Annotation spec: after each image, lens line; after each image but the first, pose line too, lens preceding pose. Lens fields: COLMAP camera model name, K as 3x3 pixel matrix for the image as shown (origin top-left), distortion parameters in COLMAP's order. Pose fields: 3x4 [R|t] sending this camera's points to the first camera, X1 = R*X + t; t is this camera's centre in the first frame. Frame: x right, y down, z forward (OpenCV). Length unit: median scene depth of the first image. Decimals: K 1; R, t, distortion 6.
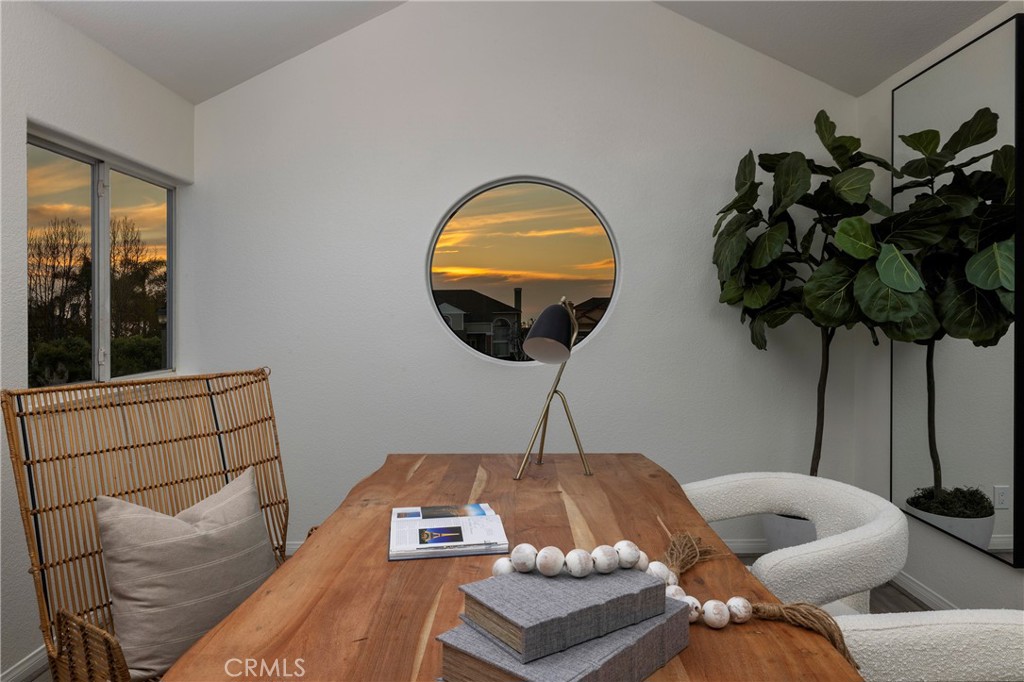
lens RADIAL K [[653.4, 0, 512.0], [0, 653.4, 341.0], [0, 0, 1]] dist [0.002081, 0.000053]
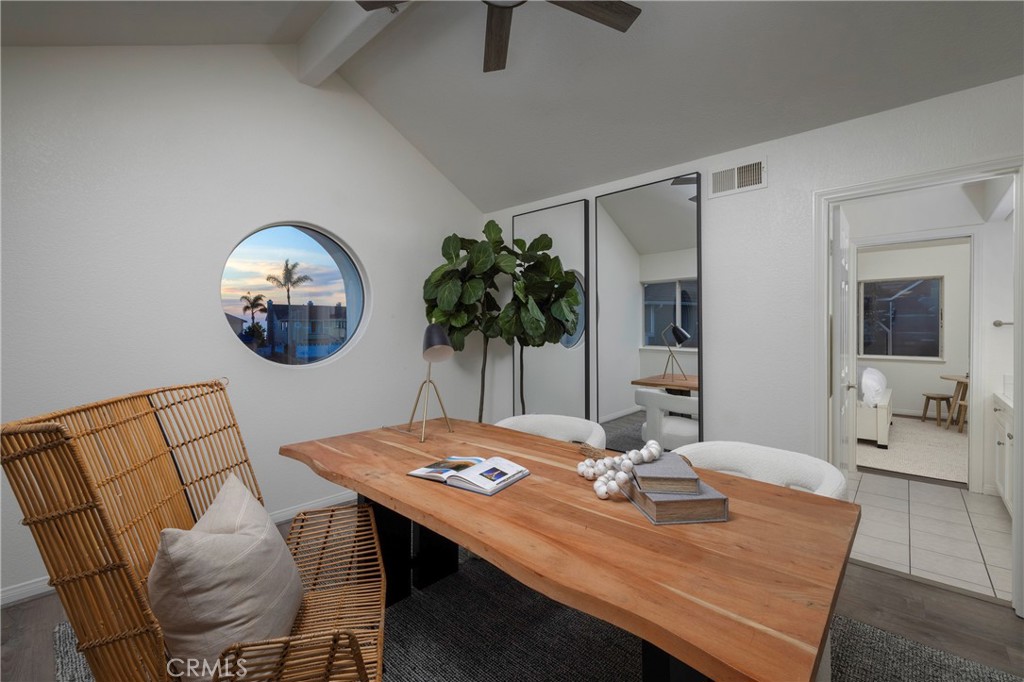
lens RADIAL K [[438.7, 0, 511.6], [0, 438.7, 334.0], [0, 0, 1]] dist [-0.000349, 0.000058]
pose [[0.670916, 0.002325, 0.741530, -0.599658], [0.014382, 0.999766, -0.016147, -0.013026], [-0.741394, 0.021498, 0.670725, 0.184849]]
